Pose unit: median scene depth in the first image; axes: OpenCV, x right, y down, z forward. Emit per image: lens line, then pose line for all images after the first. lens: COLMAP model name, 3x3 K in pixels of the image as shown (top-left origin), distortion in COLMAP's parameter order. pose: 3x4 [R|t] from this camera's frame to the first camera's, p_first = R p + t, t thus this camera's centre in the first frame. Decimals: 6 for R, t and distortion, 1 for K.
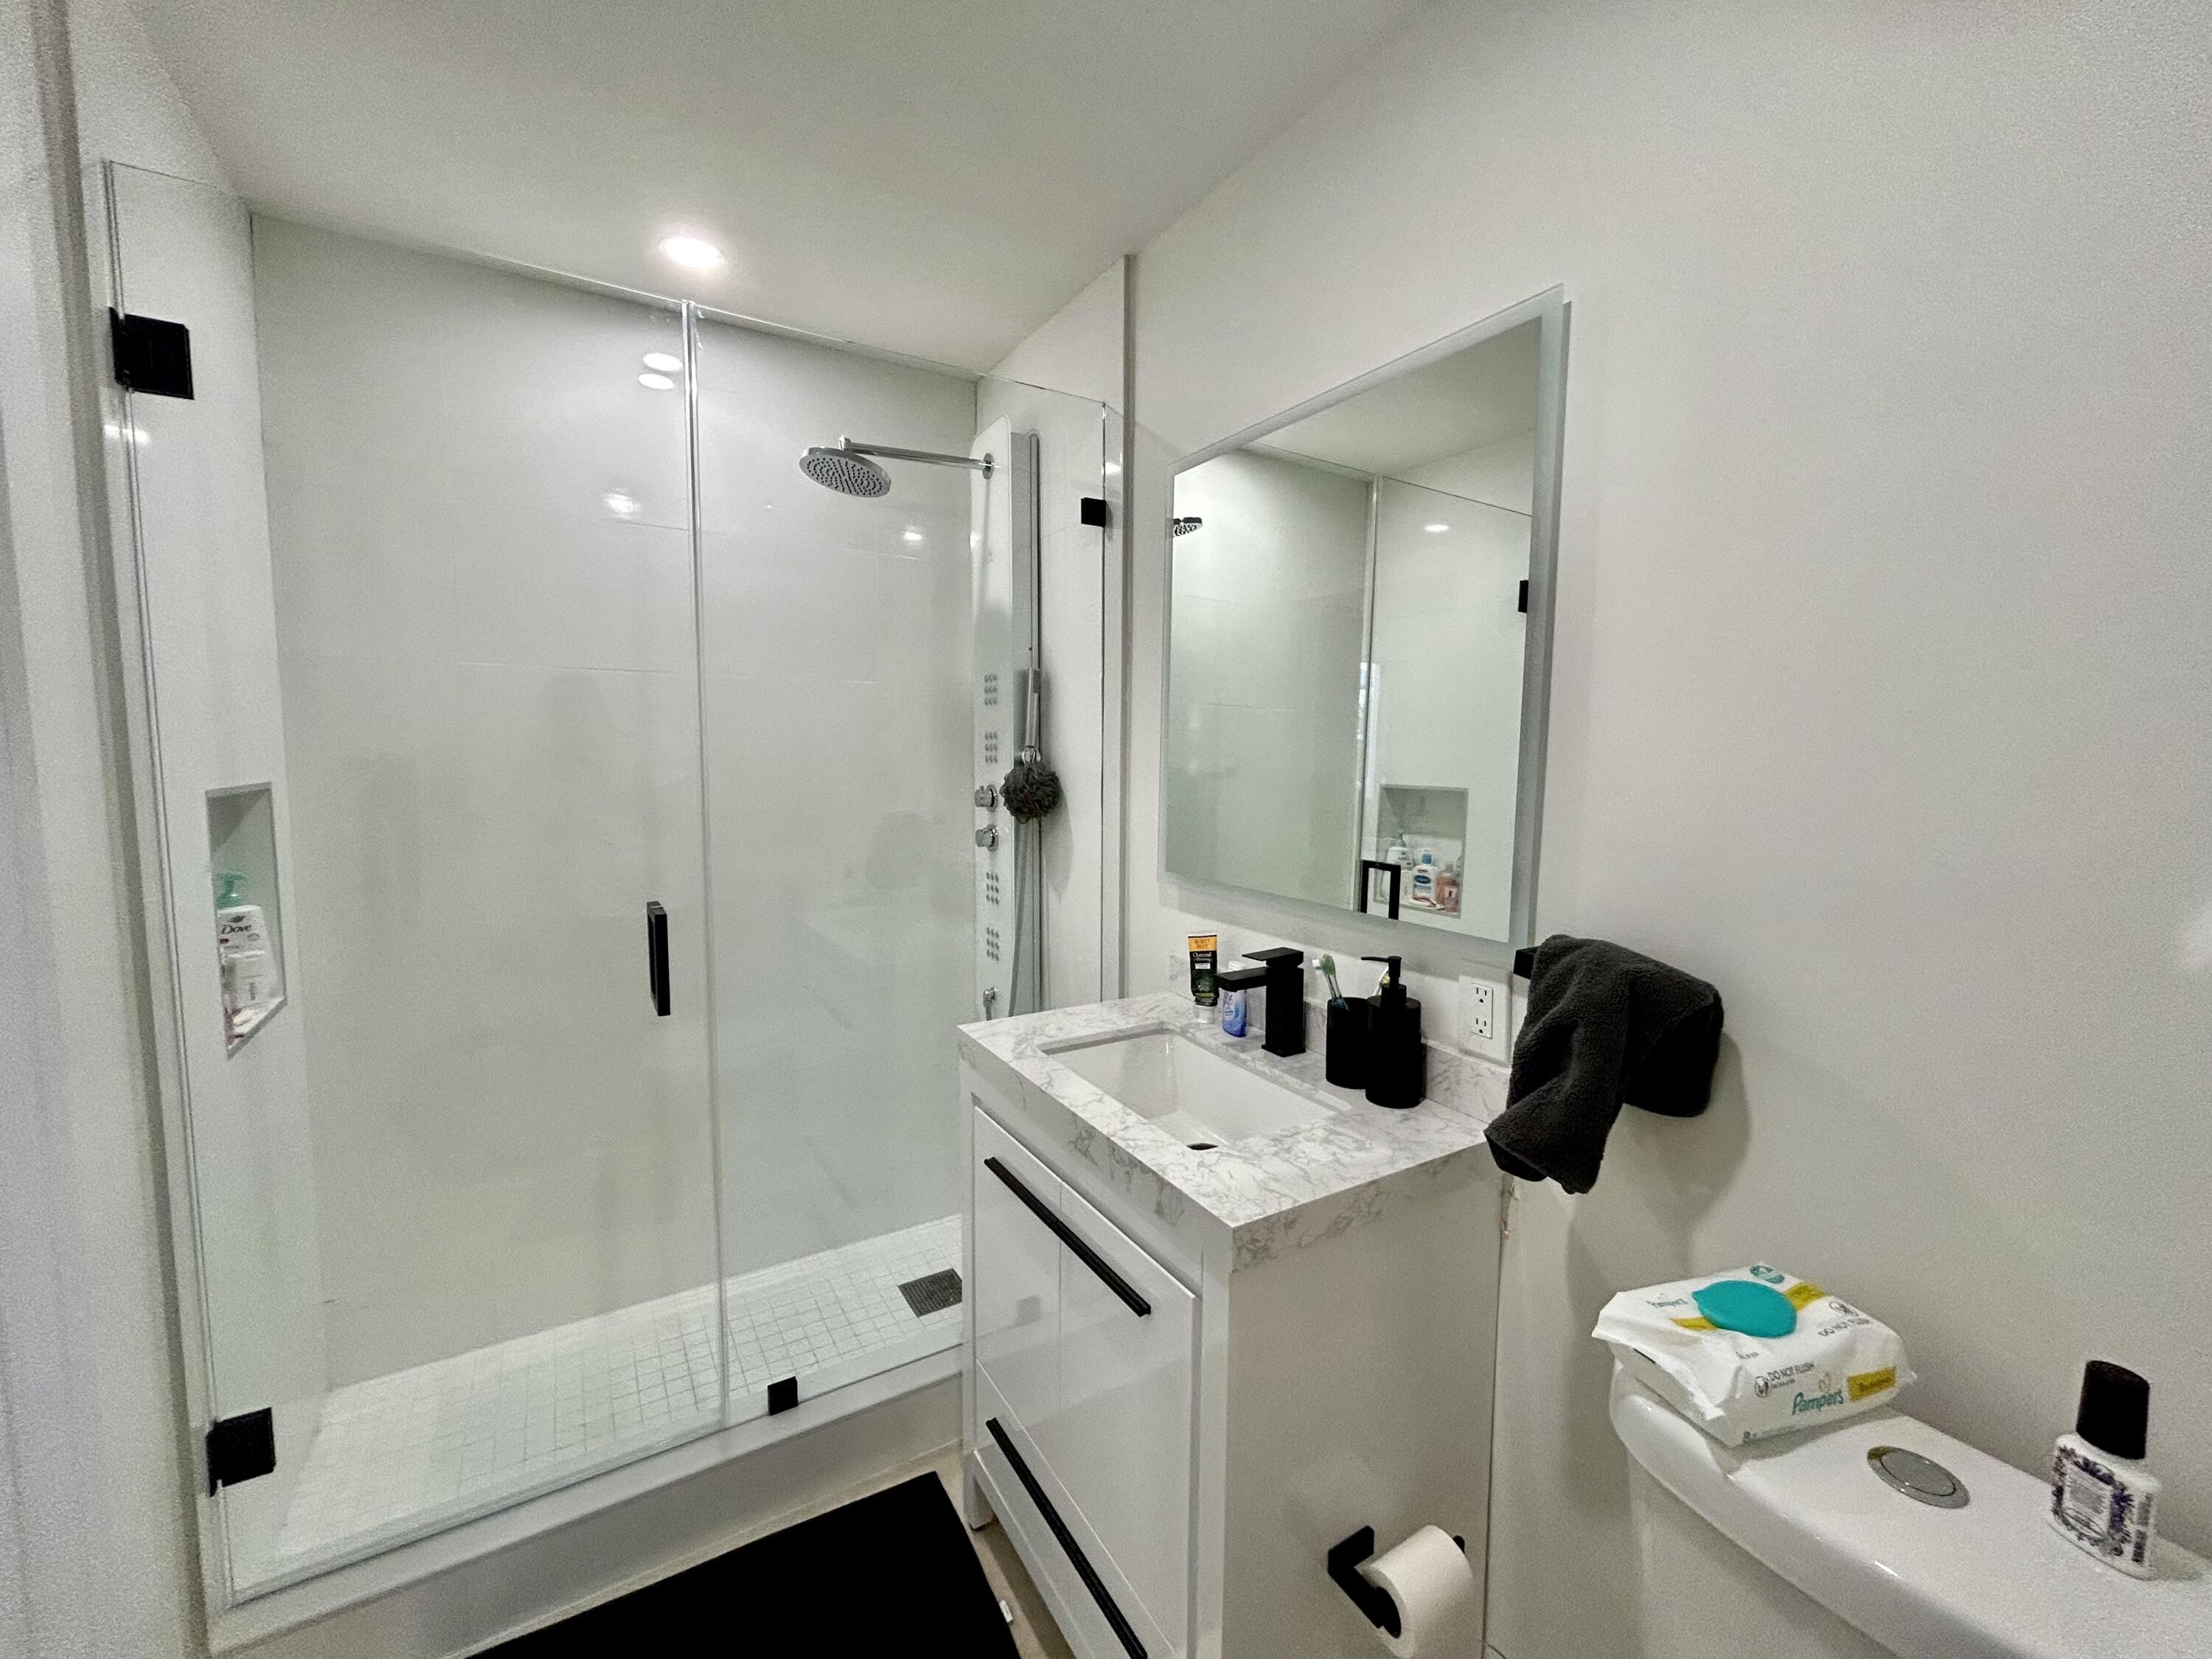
lens RADIAL K [[895.3, 0, 1113.8], [0, 895.3, 829.2], [0, 0, 1]] dist [0.000031, 0.000226]
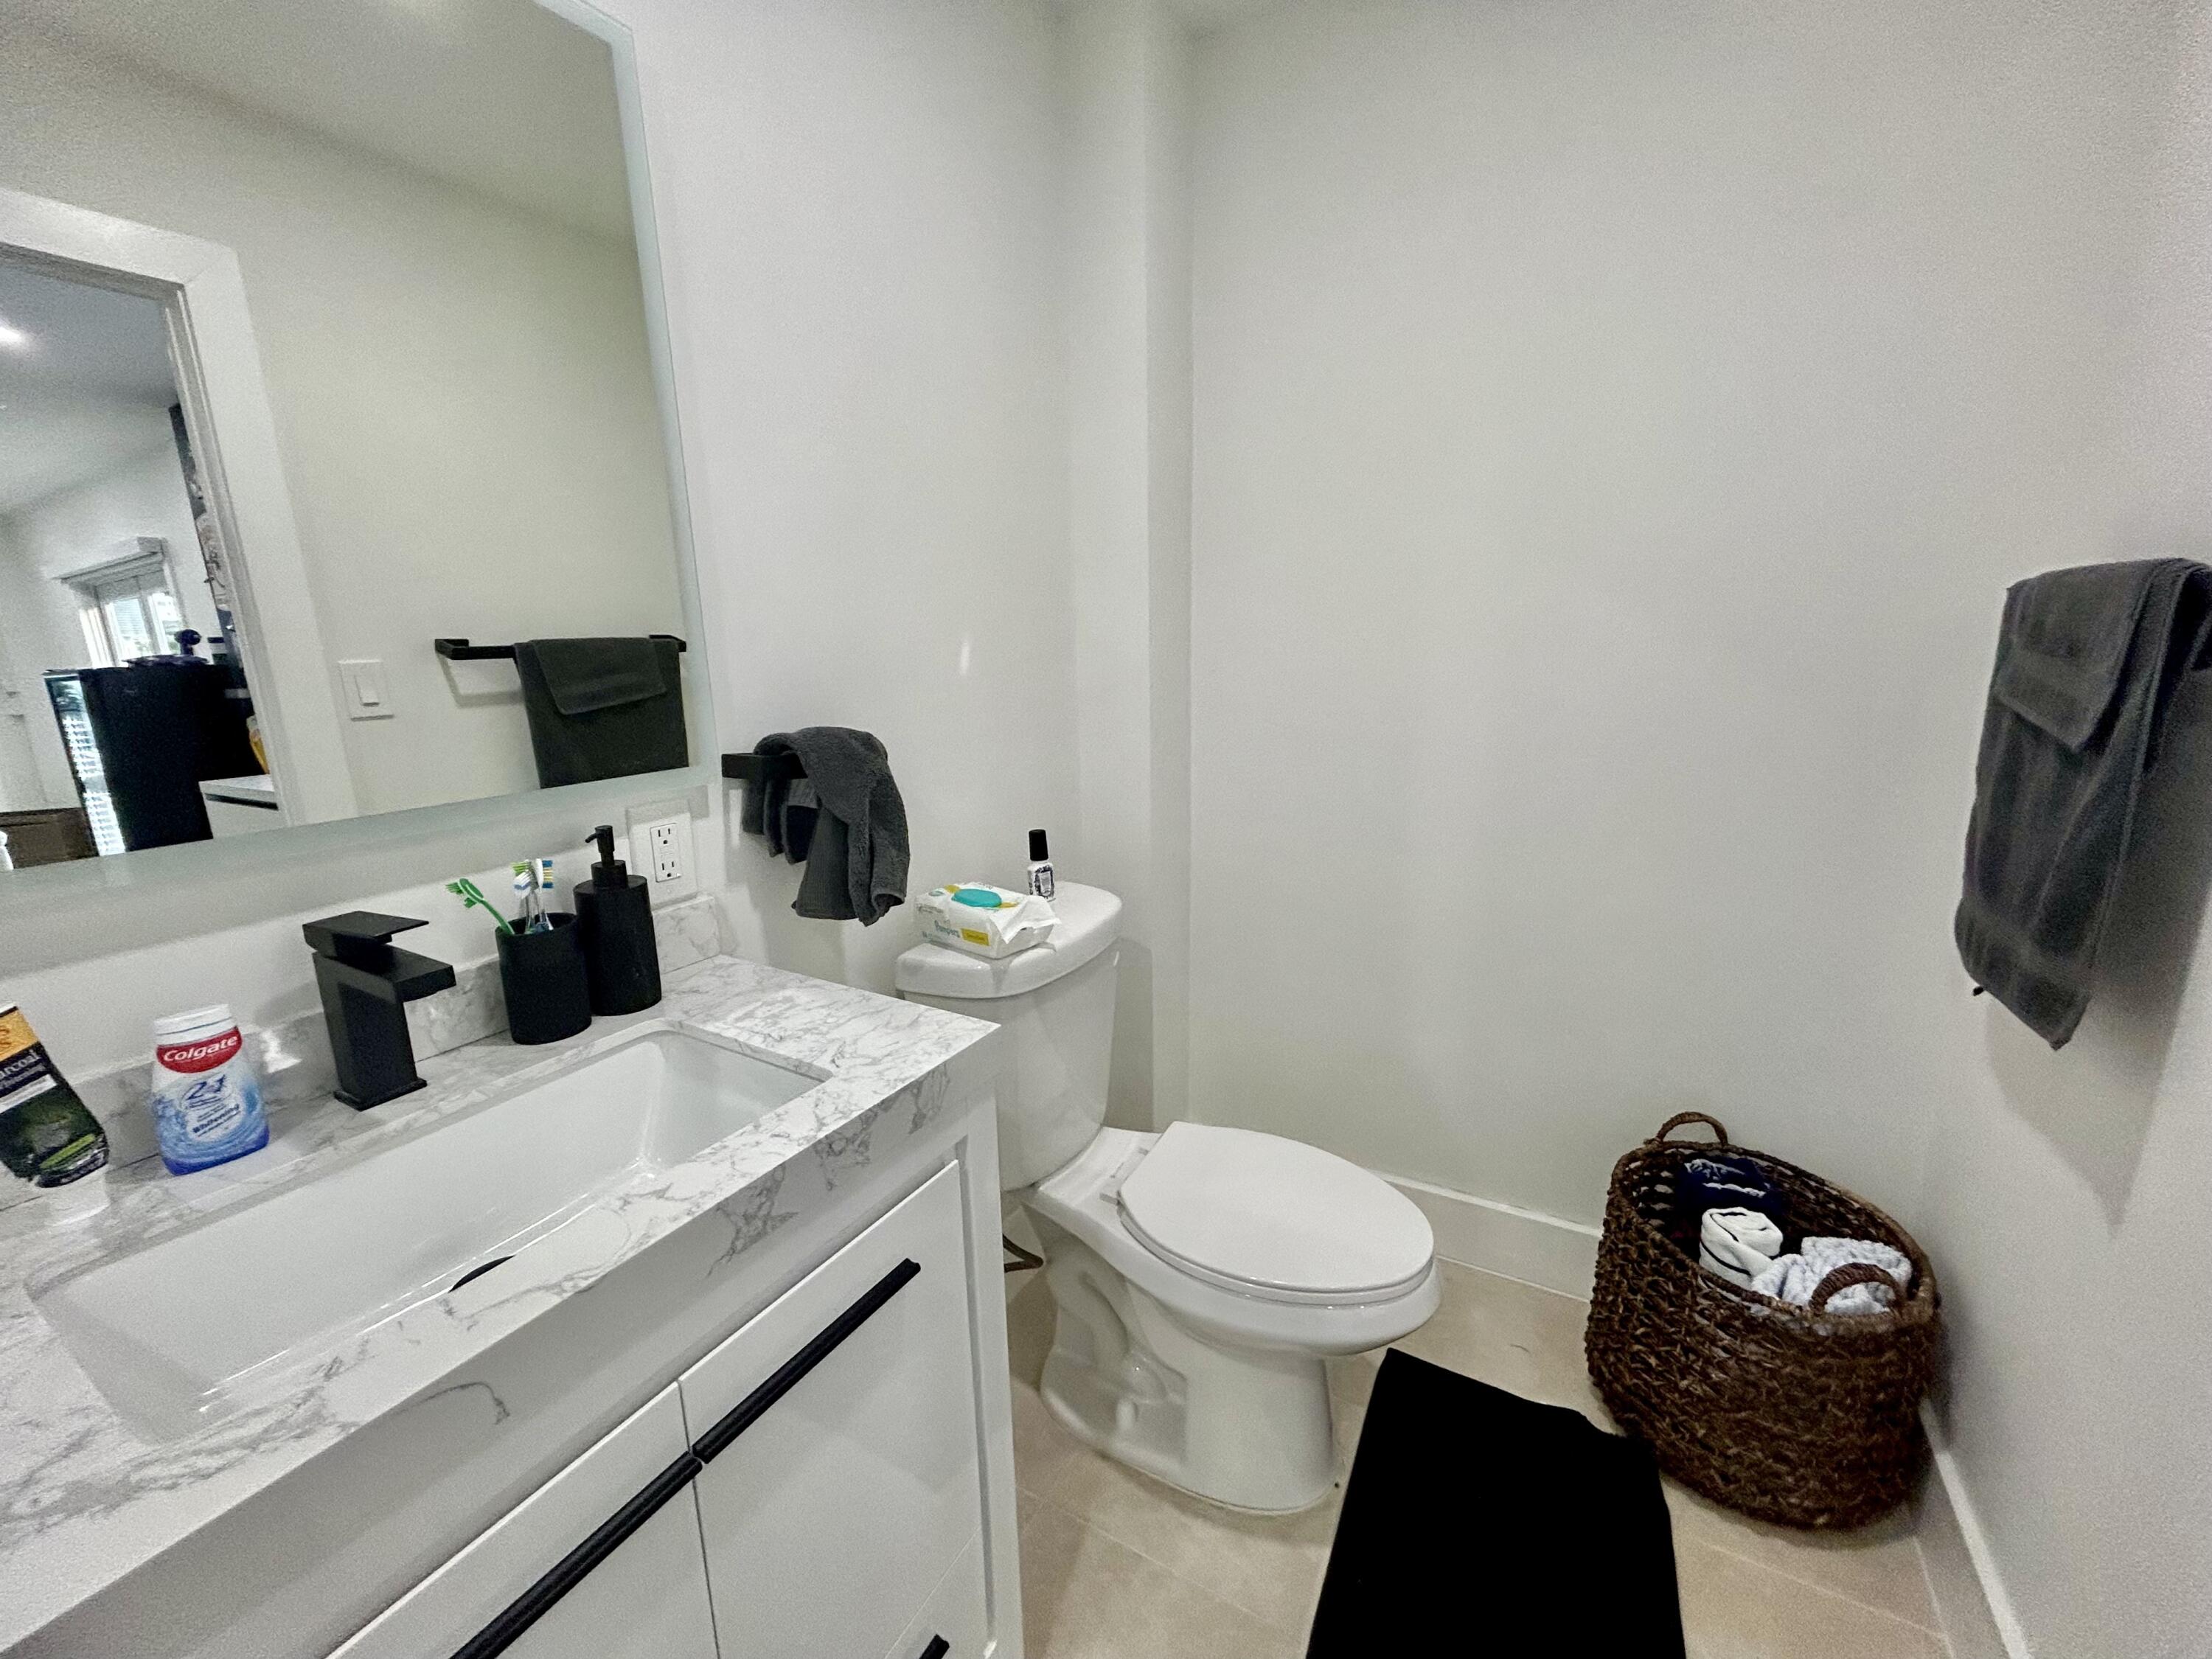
lens RADIAL K [[895.3, 0, 1113.8], [0, 895.3, 829.2], [0, 0, 1]] dist [0.000031, 0.000226]
pose [[-0.482149, -0.196095, 0.853861, -0.595491], [0.084467, 0.959683, 0.268093, -0.029217], [-0.872008, 0.201383, -0.446147, 1.011846]]
